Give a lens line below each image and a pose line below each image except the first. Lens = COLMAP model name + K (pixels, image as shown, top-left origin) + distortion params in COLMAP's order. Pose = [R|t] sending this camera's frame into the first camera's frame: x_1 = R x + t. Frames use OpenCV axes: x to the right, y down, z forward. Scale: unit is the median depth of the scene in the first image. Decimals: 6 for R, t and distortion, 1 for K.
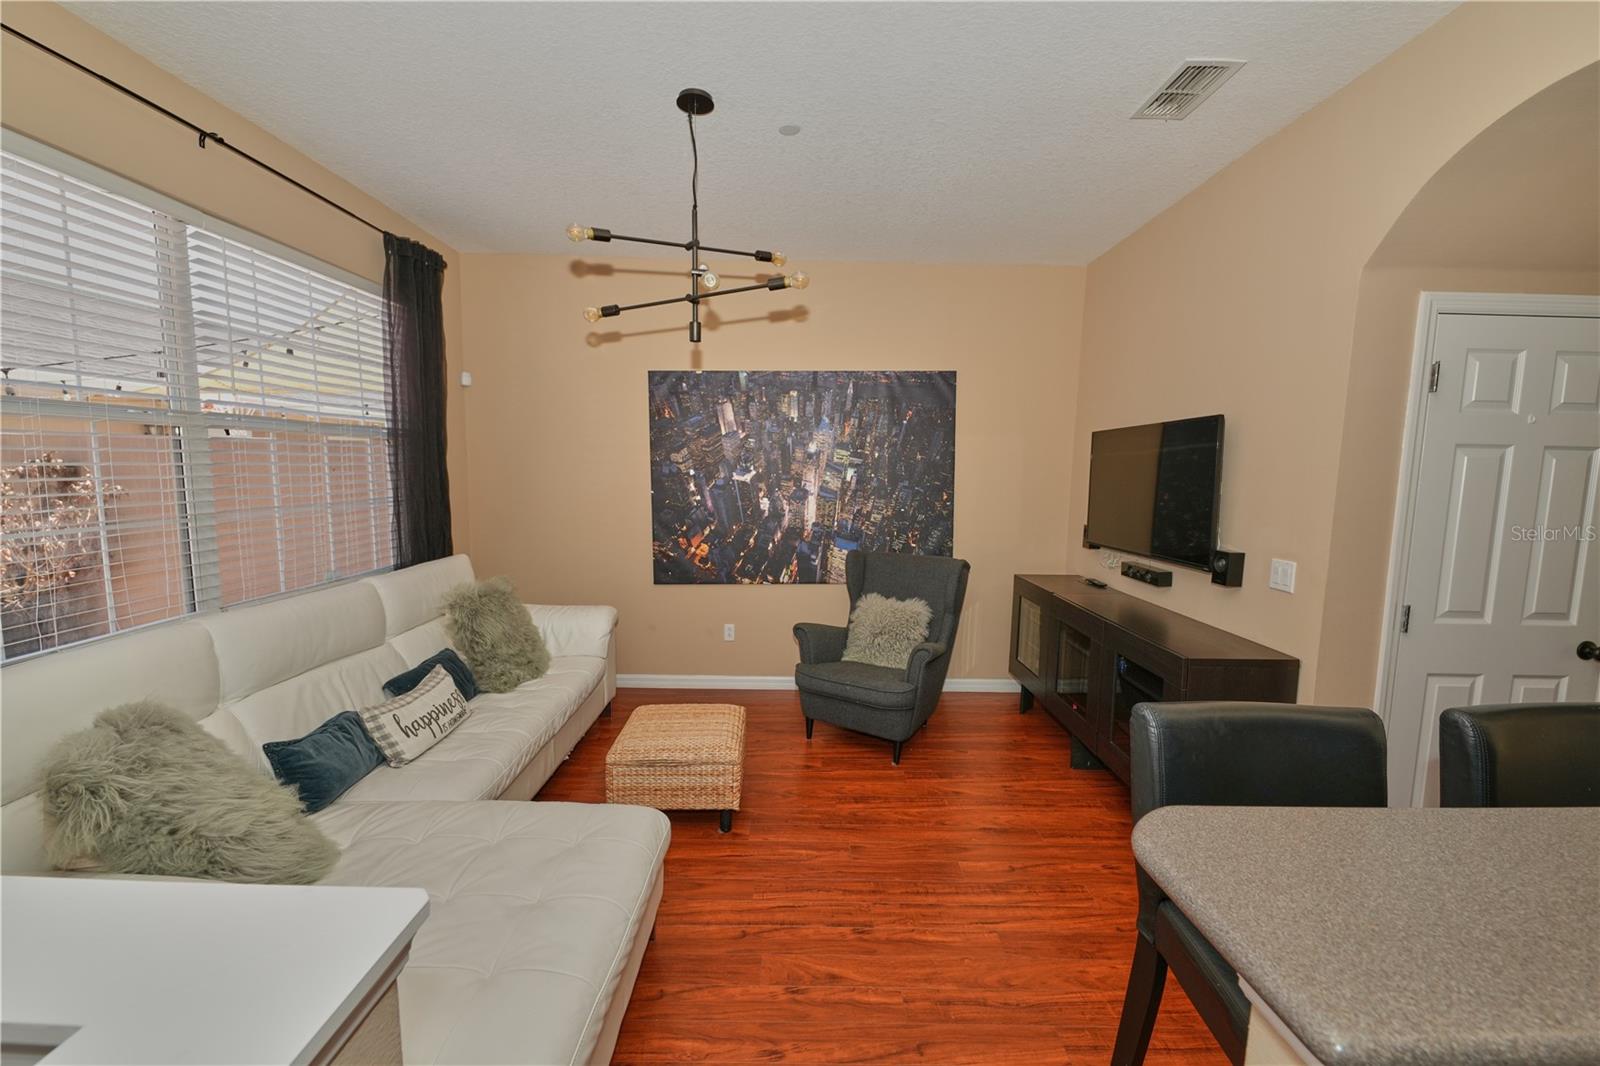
lens RADIAL K [[641.0, 0, 799.7], [0, 641.0, 534.1], [0, 0, 1]] dist [0.012254, -0.007831]
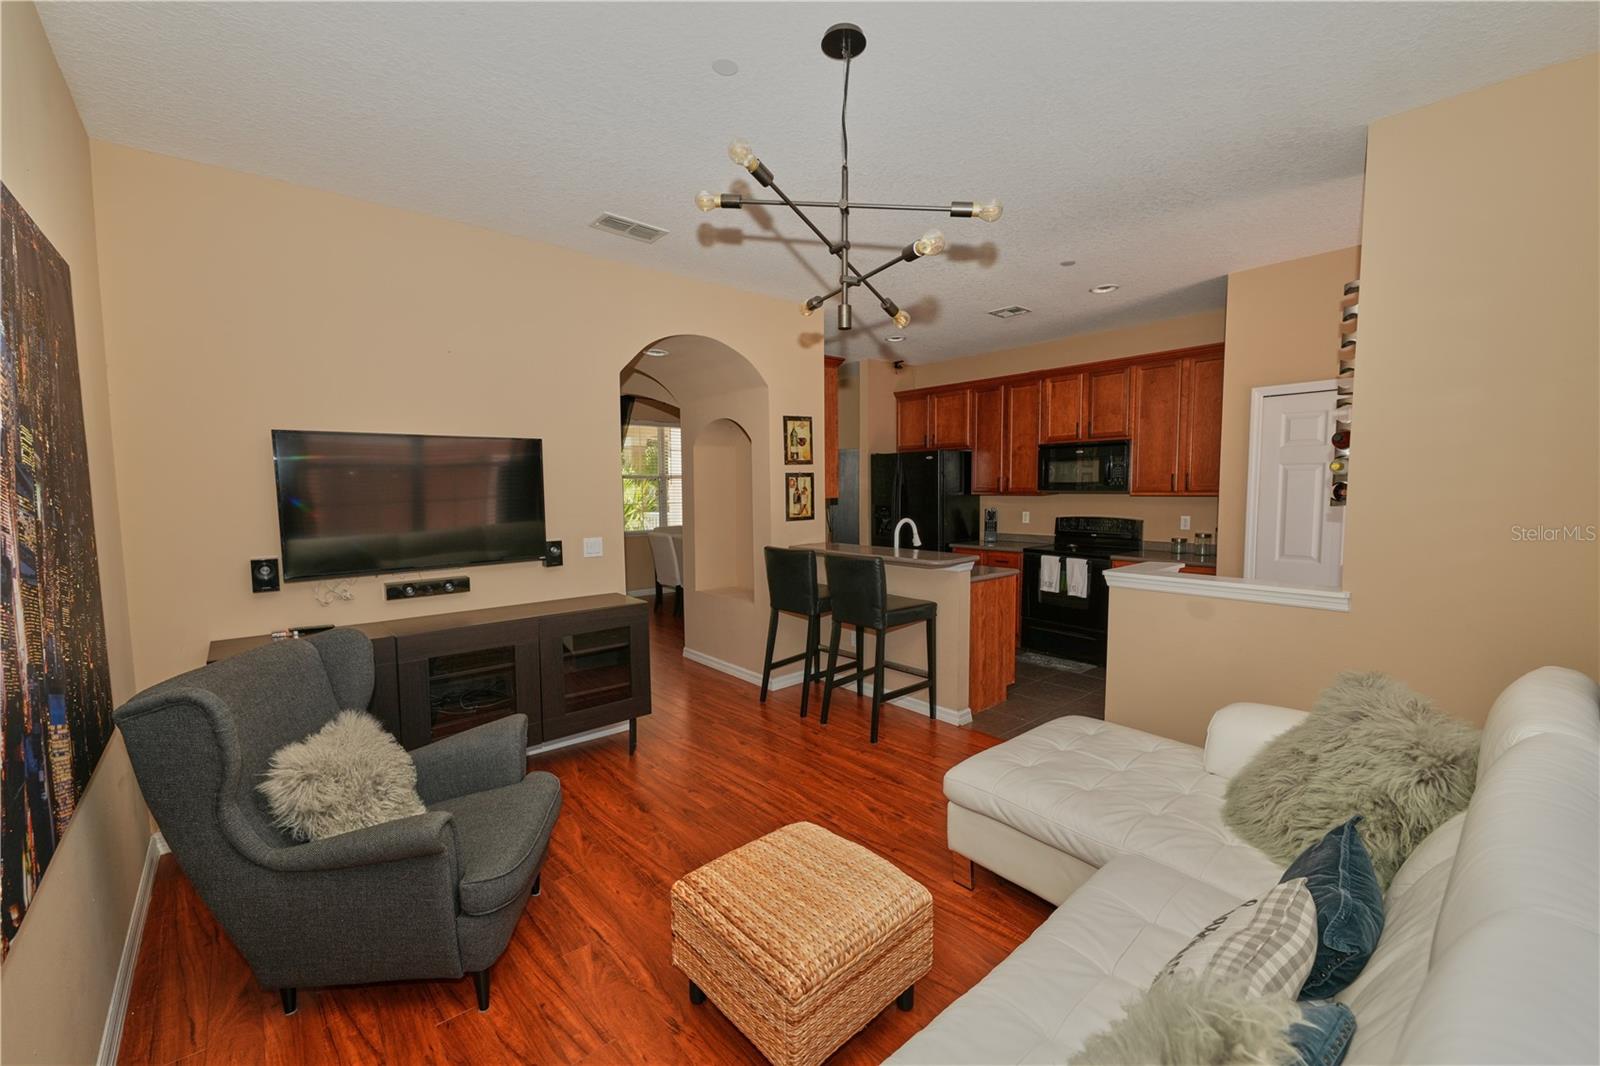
lens RADIAL K [[641.0, 0, 802.4], [0, 641.0, 534.8], [0, 0, 1]] dist [0.012254, -0.007831]
pose [[-0.650858, -0.070388, 0.755930, -0.437657], [0.074725, 0.984919, 0.156049, -0.099017], [-0.755513, 0.158053, -0.635782, 0.916261]]
